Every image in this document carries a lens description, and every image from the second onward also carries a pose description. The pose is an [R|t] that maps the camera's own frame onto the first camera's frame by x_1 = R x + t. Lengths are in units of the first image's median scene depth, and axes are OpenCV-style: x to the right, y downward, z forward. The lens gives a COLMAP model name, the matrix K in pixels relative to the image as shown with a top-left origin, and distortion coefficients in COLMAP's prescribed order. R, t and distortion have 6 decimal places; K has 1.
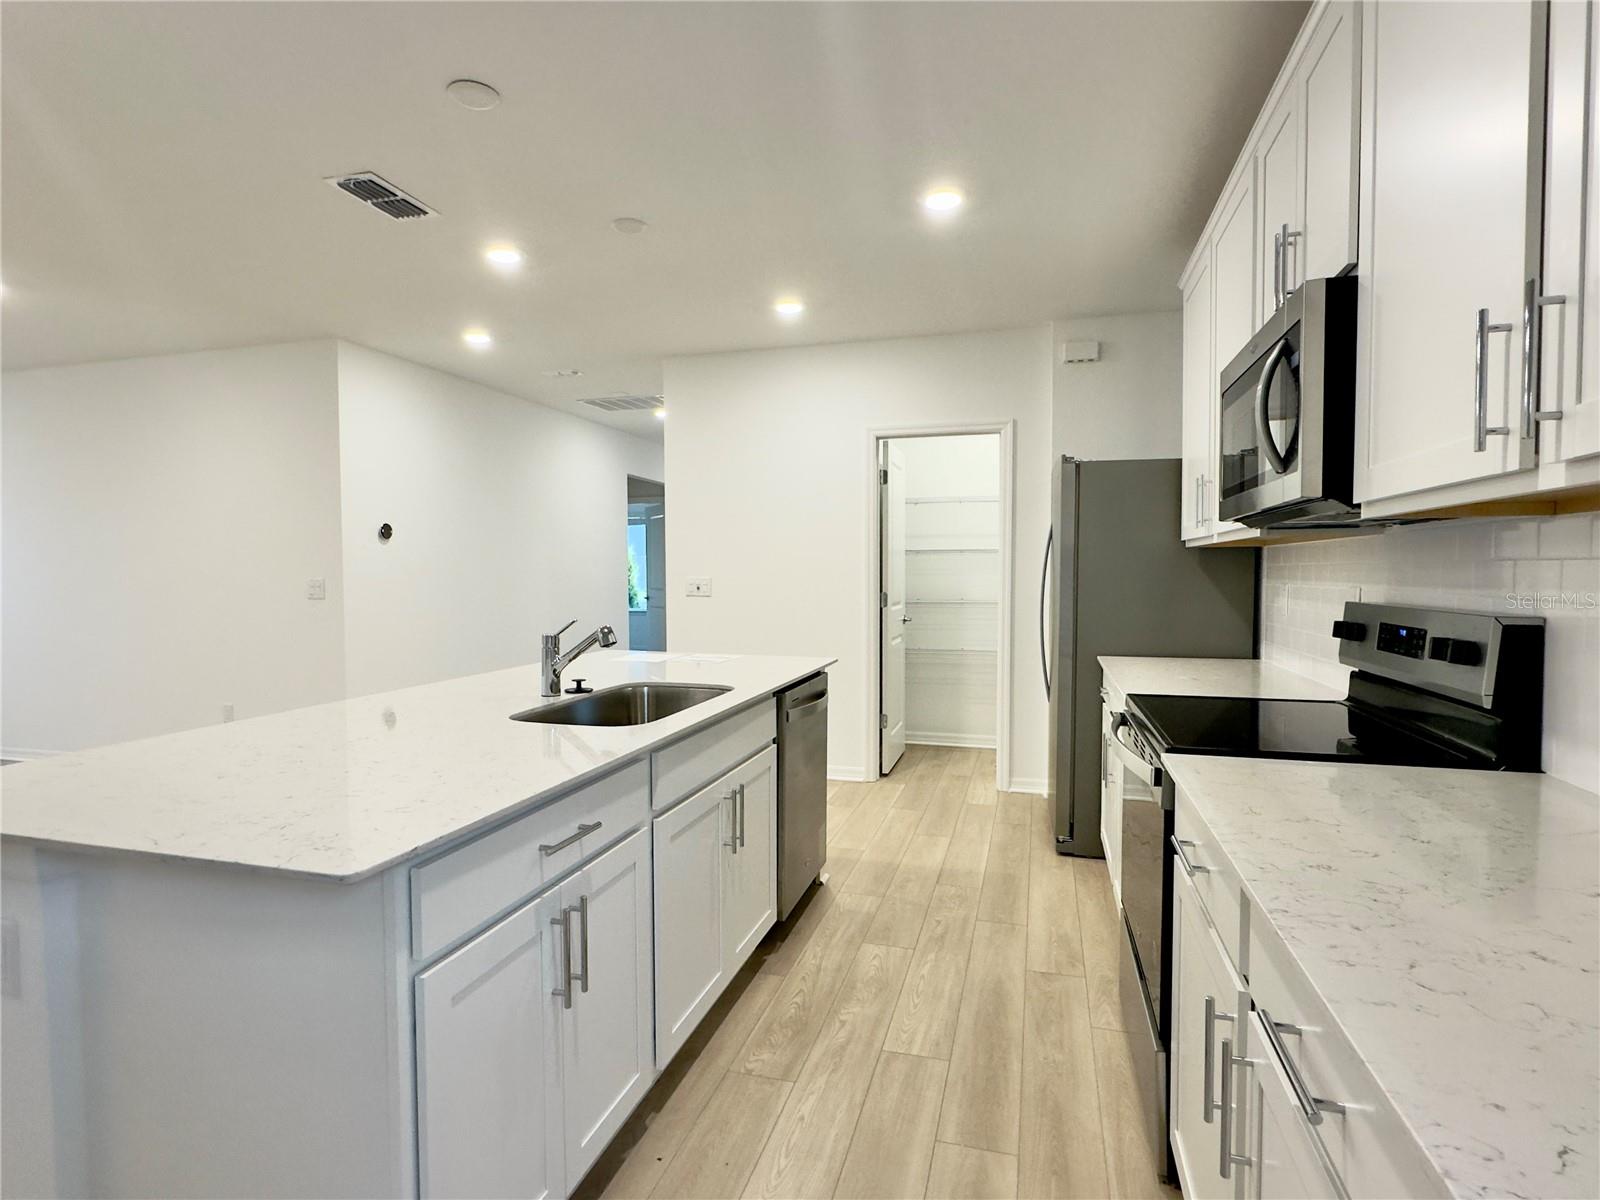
lens RADIAL K [[837.0, 0, 794.1], [0, 837.0, 601.8], [0, 0, 1]] dist [-0.001894, 0.001422]
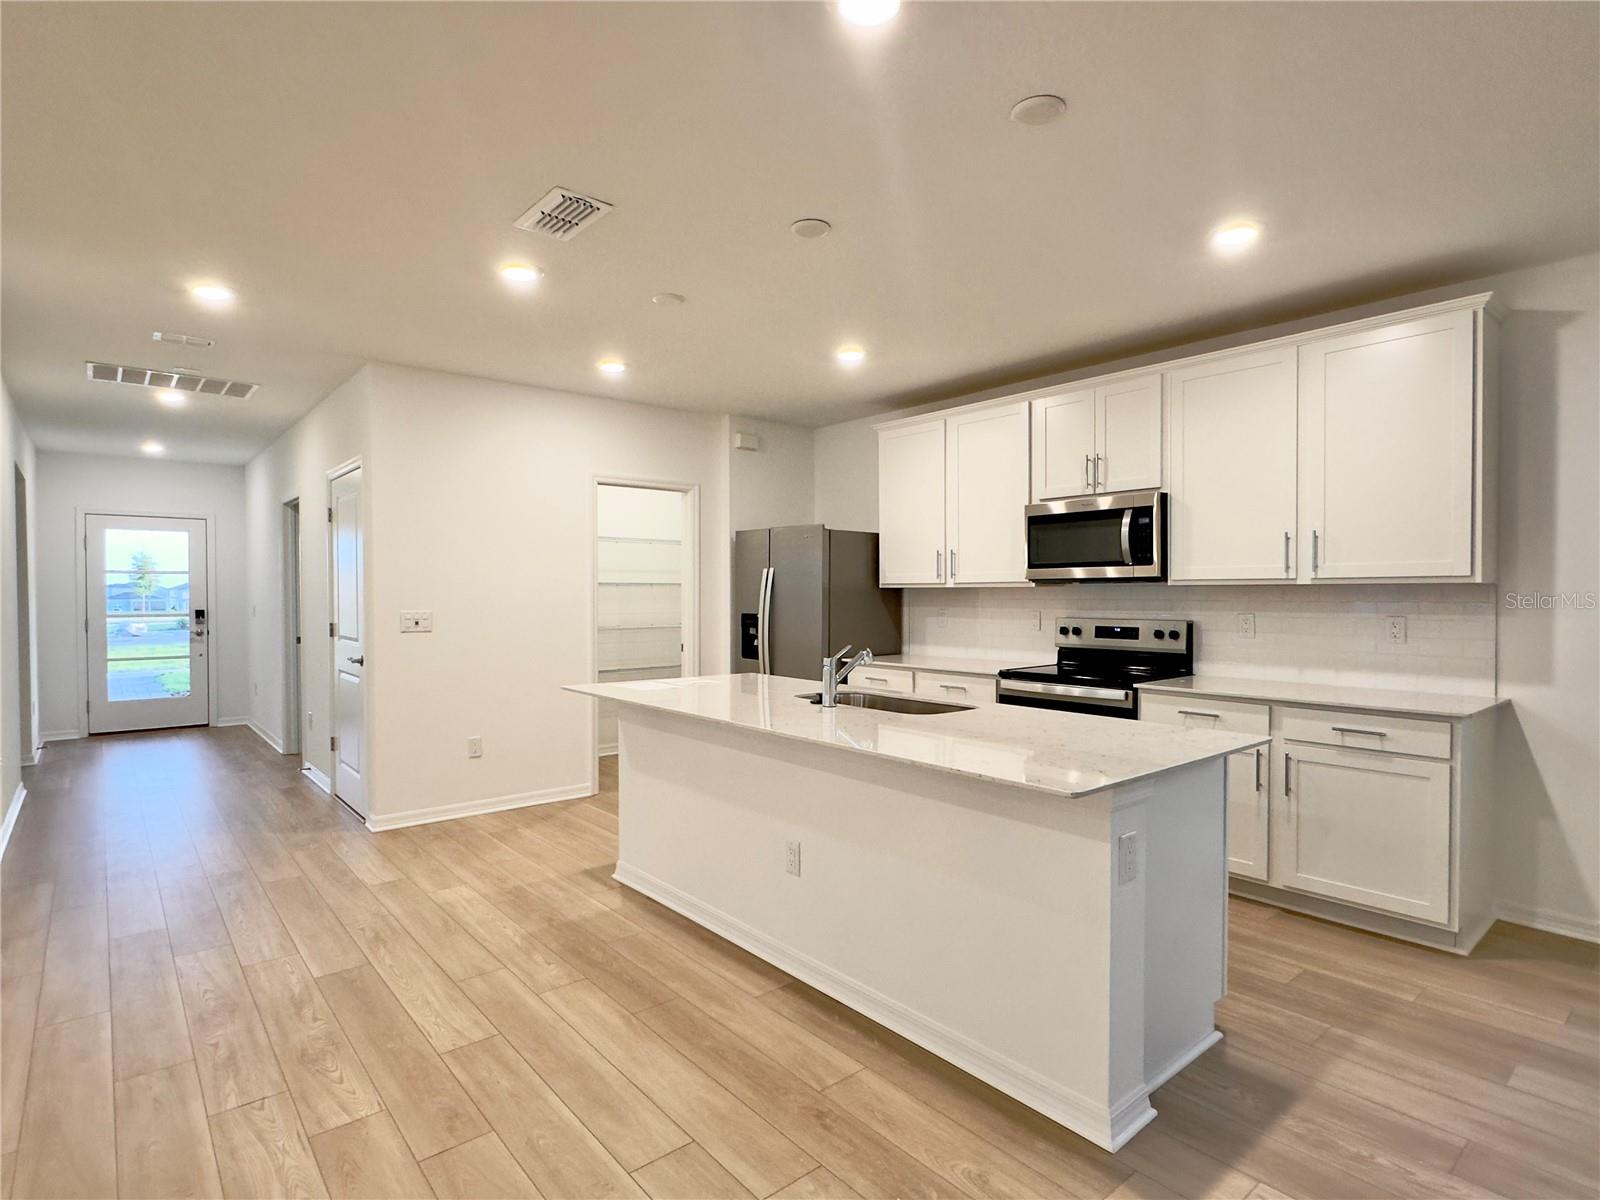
lens RADIAL K [[837.0, 0, 796.5], [0, 837.0, 603.7], [0, 0, 1]] dist [-0.001894, 0.001422]
pose [[0.554763, -0.008933, 0.831960, -1.415618], [0.031035, 0.999469, -0.009963, -0.033819], [-0.831429, 0.031347, 0.554746, 0.339196]]
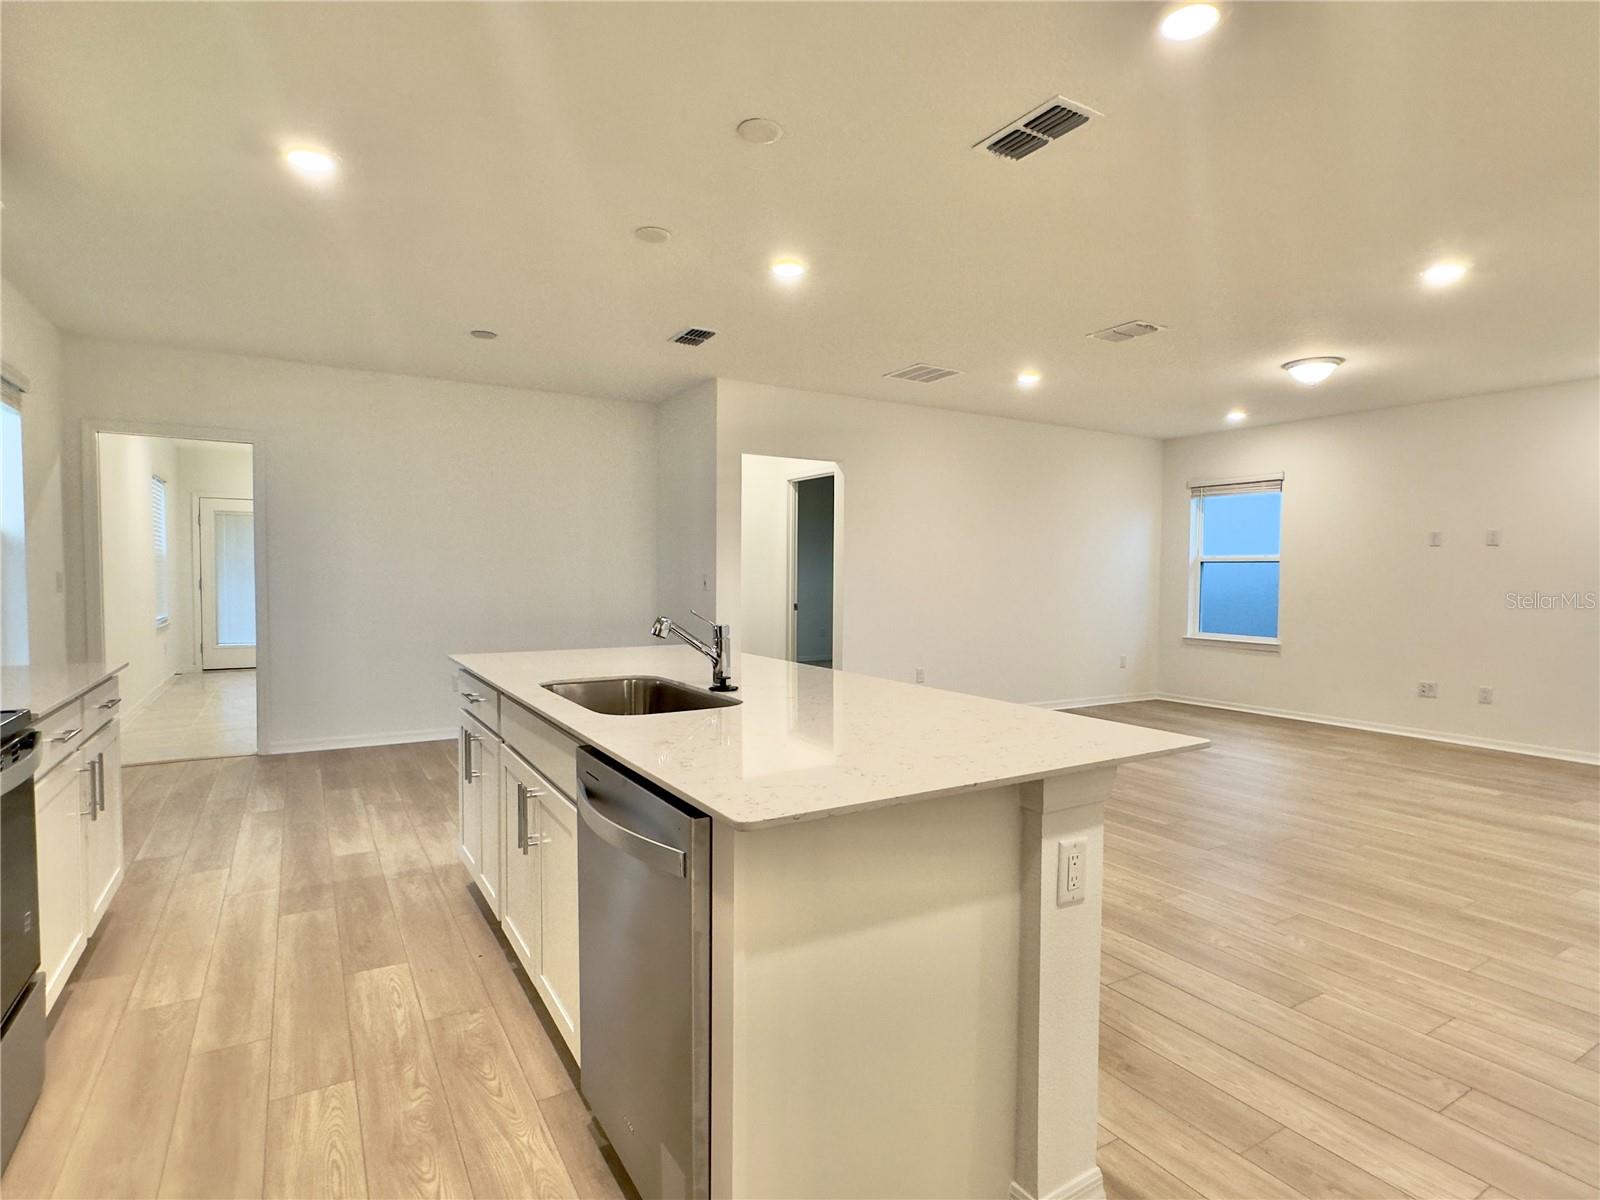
lens RADIAL K [[837.0, 0, 799.0], [0, 837.0, 603.5], [0, 0, 1]] dist [-0.001894, 0.001422]
pose [[-0.677579, 0.025818, -0.734996, 0.404668], [-0.033587, 0.997255, 0.065993, -0.059376], [0.734682, 0.069402, -0.674852, 1.801198]]
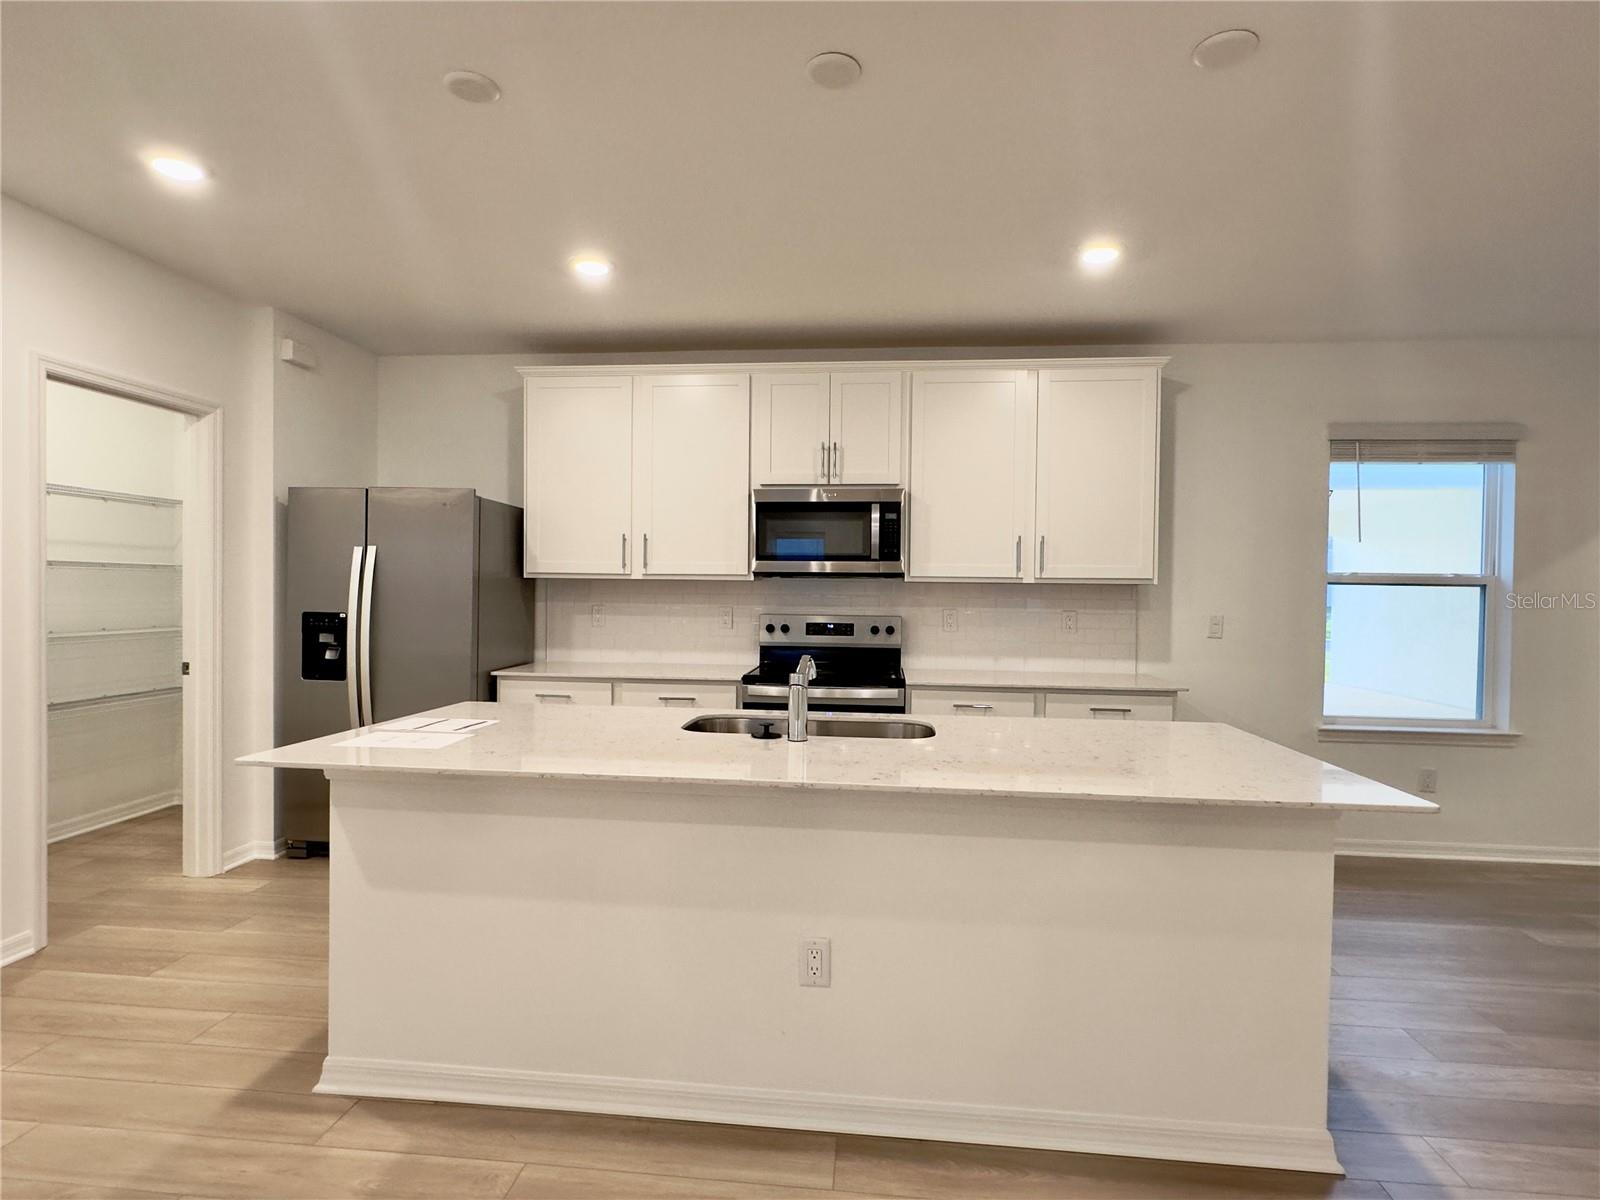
lens RADIAL K [[837.0, 0, 801.4], [0, 837.0, 606.0], [0, 0, 1]] dist [-0.001894, 0.001422]
pose [[-0.182014, -0.020140, 0.983090, -1.237871], [0.025116, 0.999369, 0.025124, -0.063886], [-0.982975, 0.029264, -0.181394, 1.190917]]
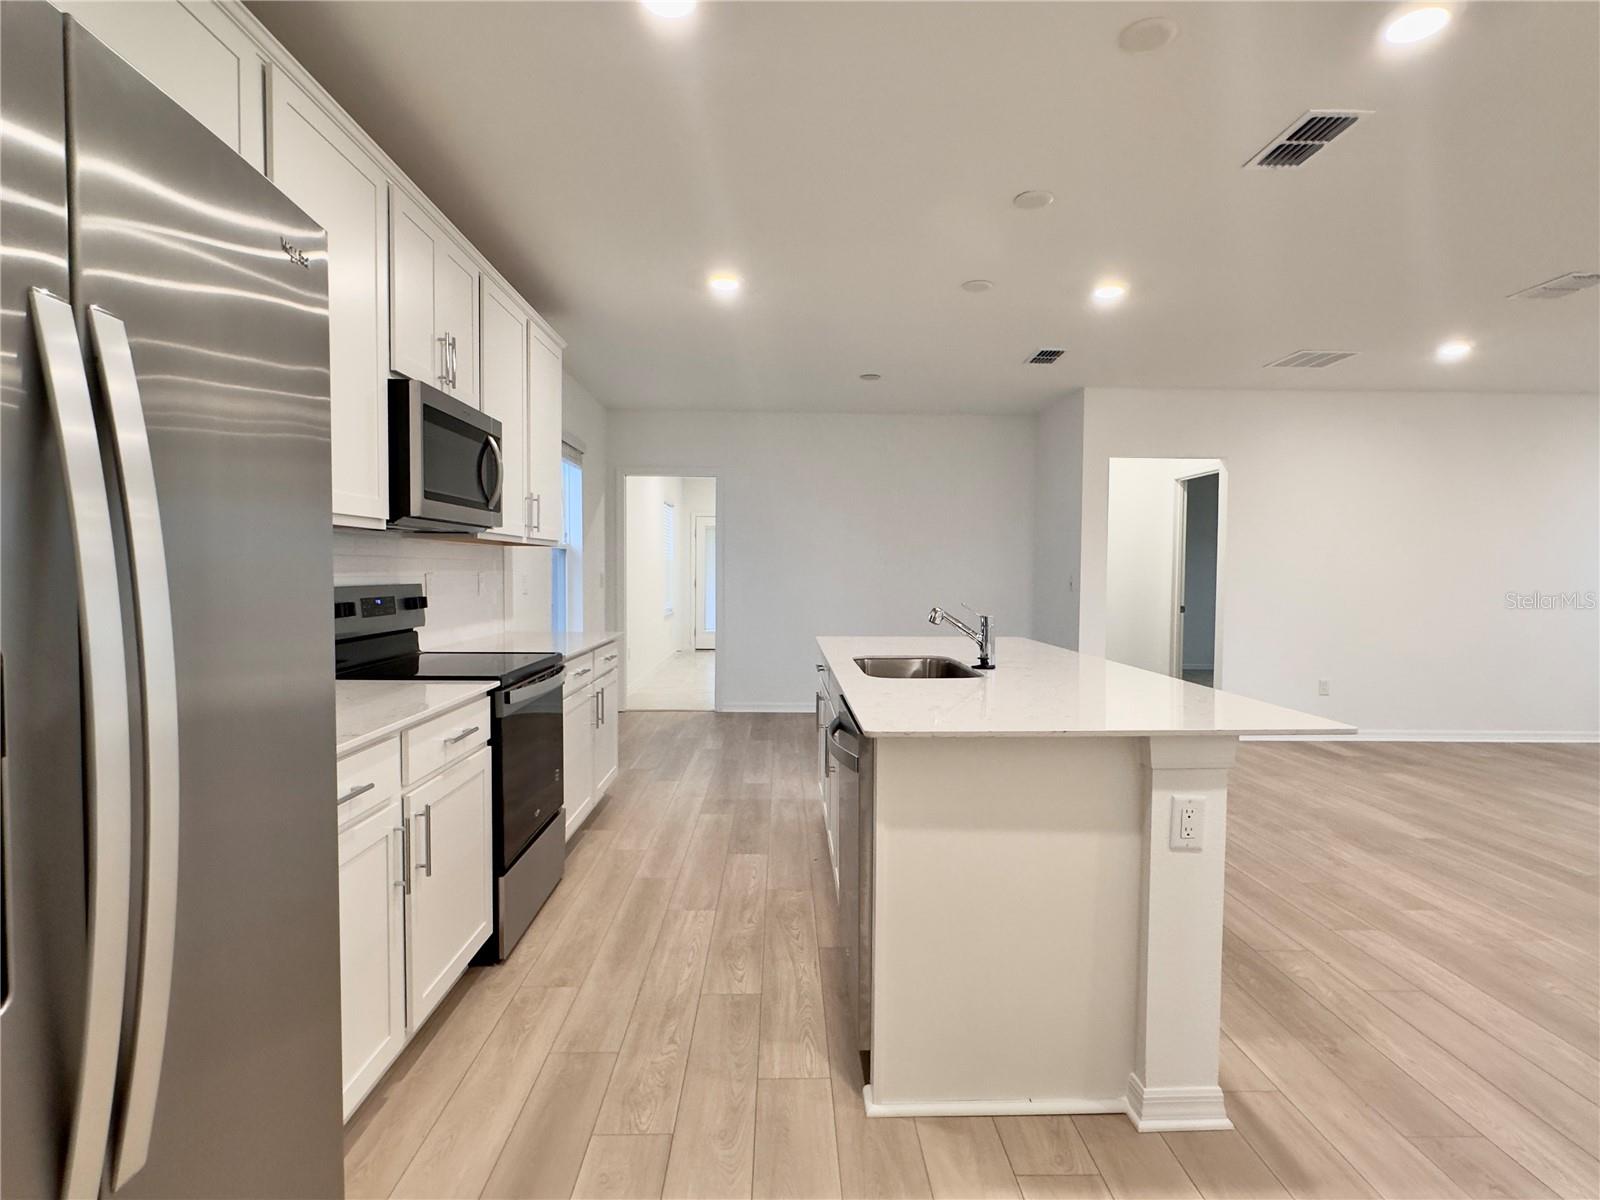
lens RADIAL K [[837.0, 0, 801.0], [0, 837.0, 600.7], [0, 0, 1]] dist [-0.001894, 0.001422]
pose [[-0.952366, 0.007484, -0.304864, 0.360044], [-0.015356, 0.997254, 0.072453, -0.070809], [0.304569, 0.073684, -0.949636, 2.146819]]
